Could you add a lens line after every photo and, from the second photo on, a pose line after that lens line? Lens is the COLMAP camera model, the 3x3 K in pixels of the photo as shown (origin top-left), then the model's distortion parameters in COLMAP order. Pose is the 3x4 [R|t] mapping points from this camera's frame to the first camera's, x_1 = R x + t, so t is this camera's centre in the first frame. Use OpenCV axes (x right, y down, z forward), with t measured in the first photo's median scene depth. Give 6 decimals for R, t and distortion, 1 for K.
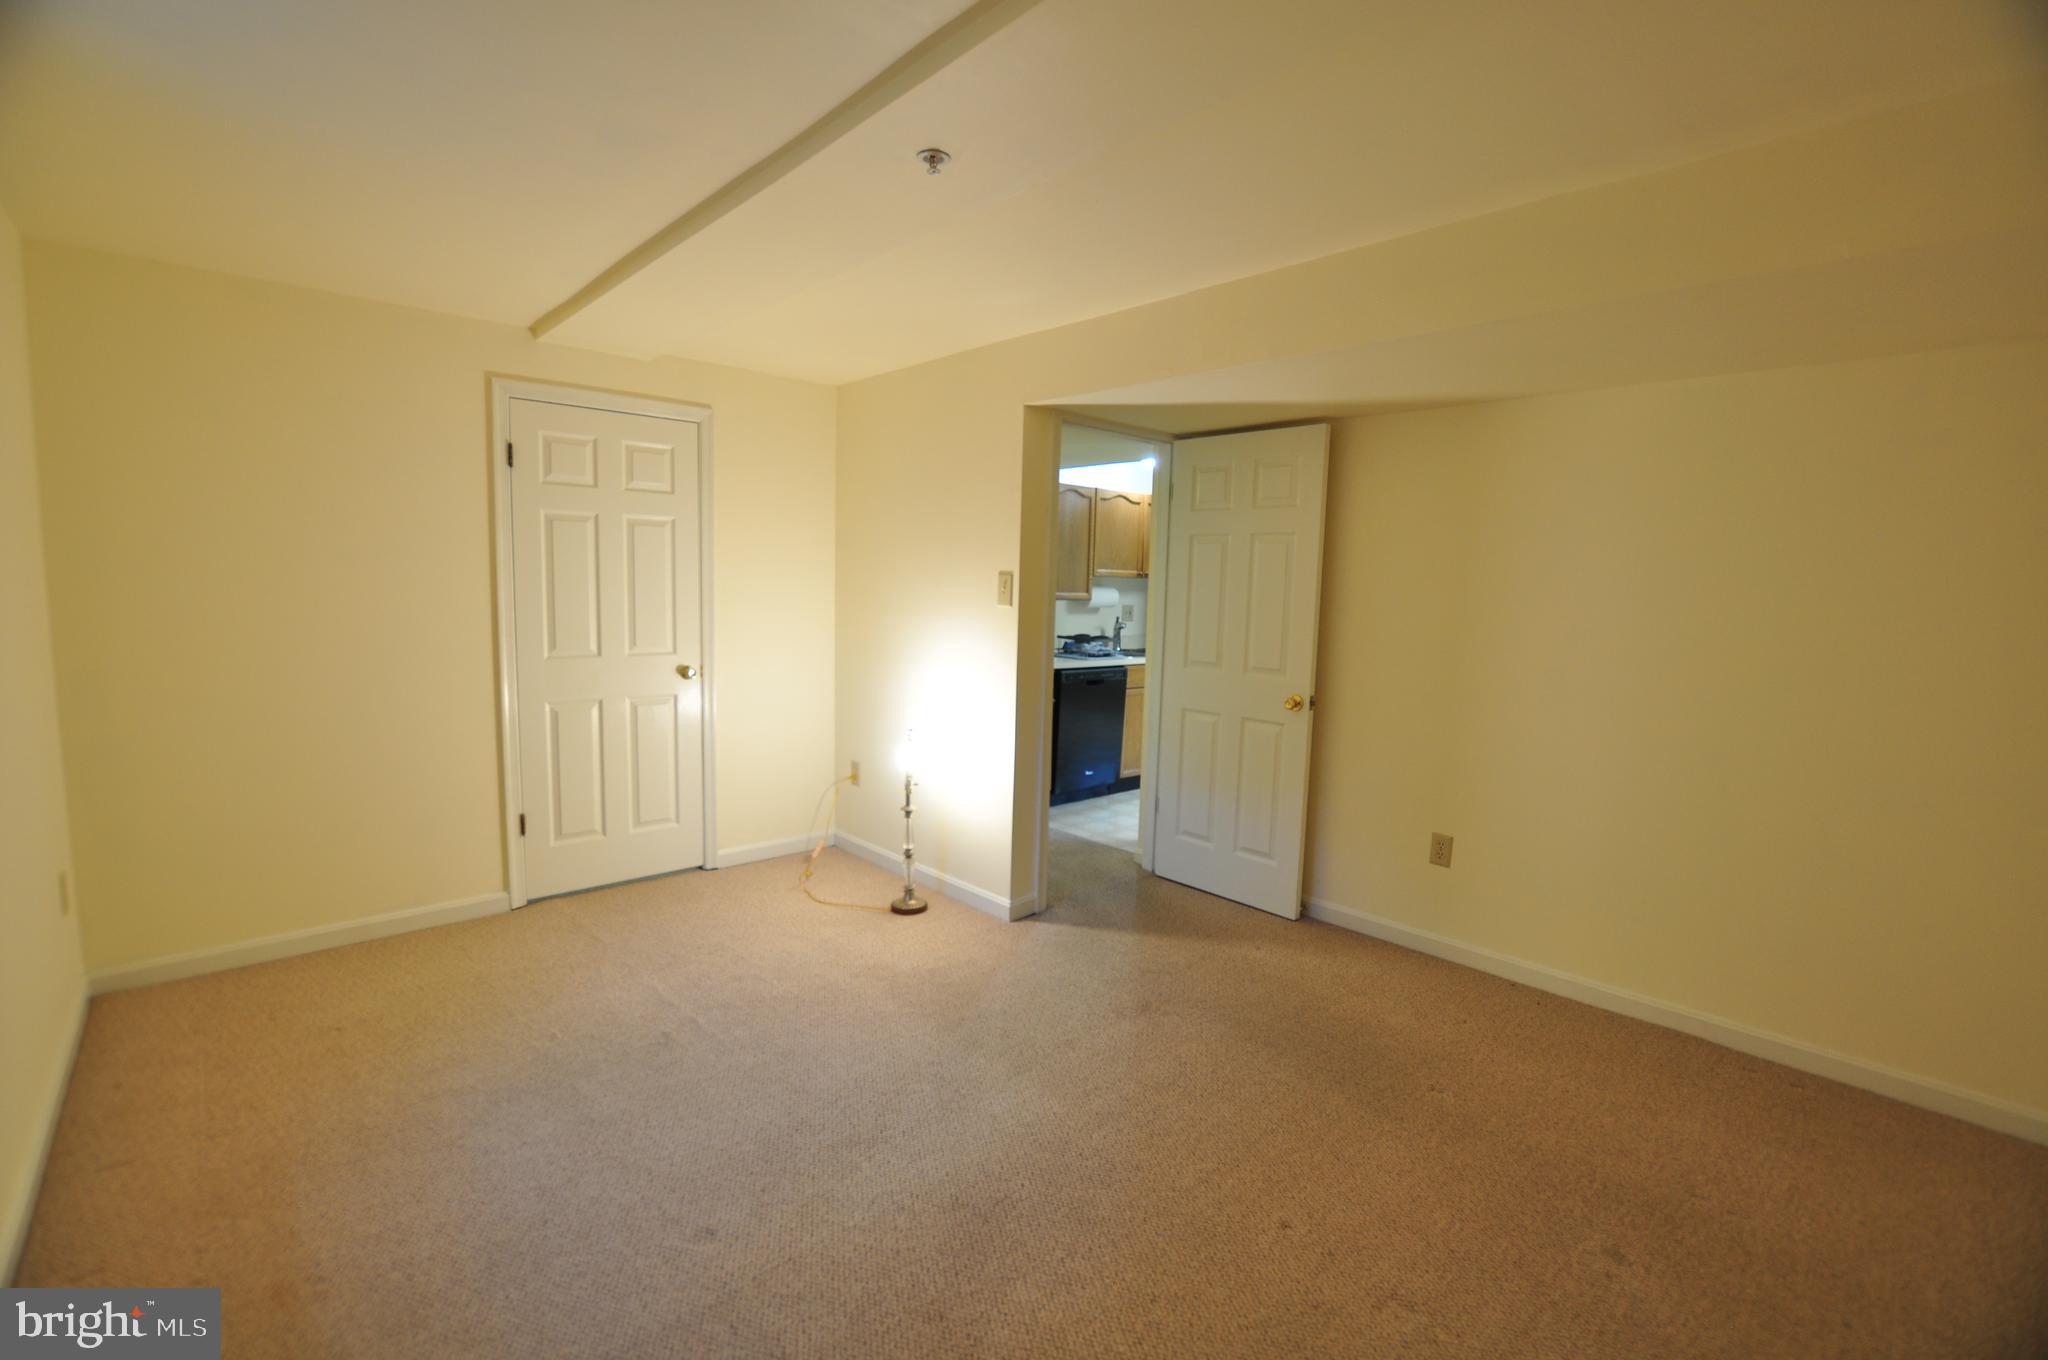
lens RADIAL K [[905.3, 0, 1024.9], [0, 905.3, 689.3], [0, 0, 1]] dist [-0.027277, 0.002987]
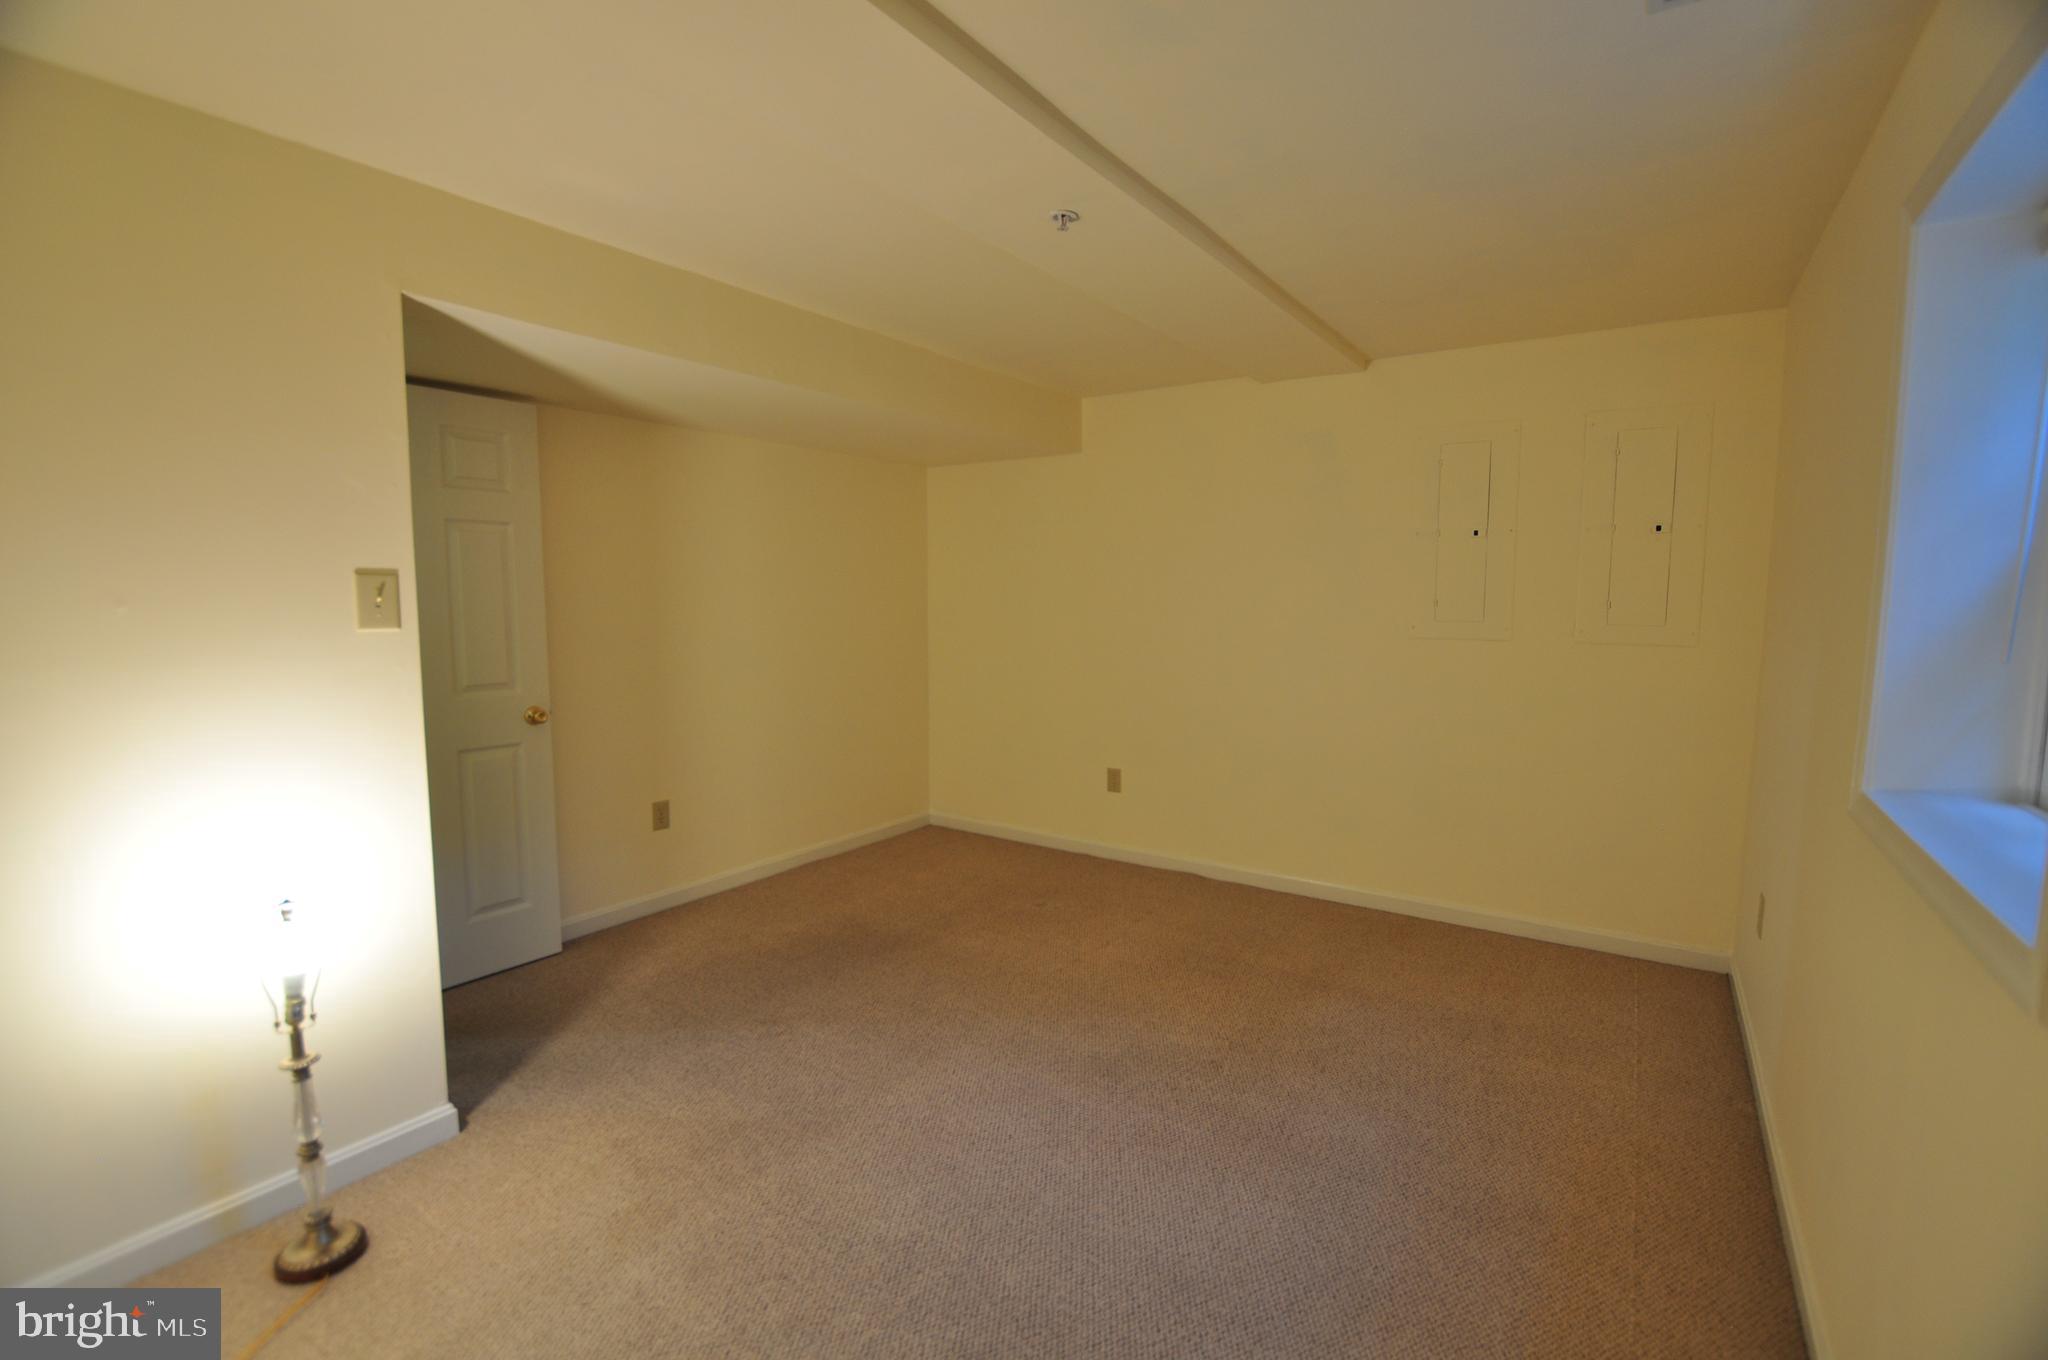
lens RADIAL K [[905.3, 0, 1035.6], [0, 905.3, 690.9], [0, 0, 1]] dist [-0.027277, 0.002987]
pose [[-0.228018, -0.133301, 0.964489, -0.677617], [0.110229, 0.980681, 0.161599, -0.099638], [-0.967397, 0.143162, -0.208919, 0.720810]]
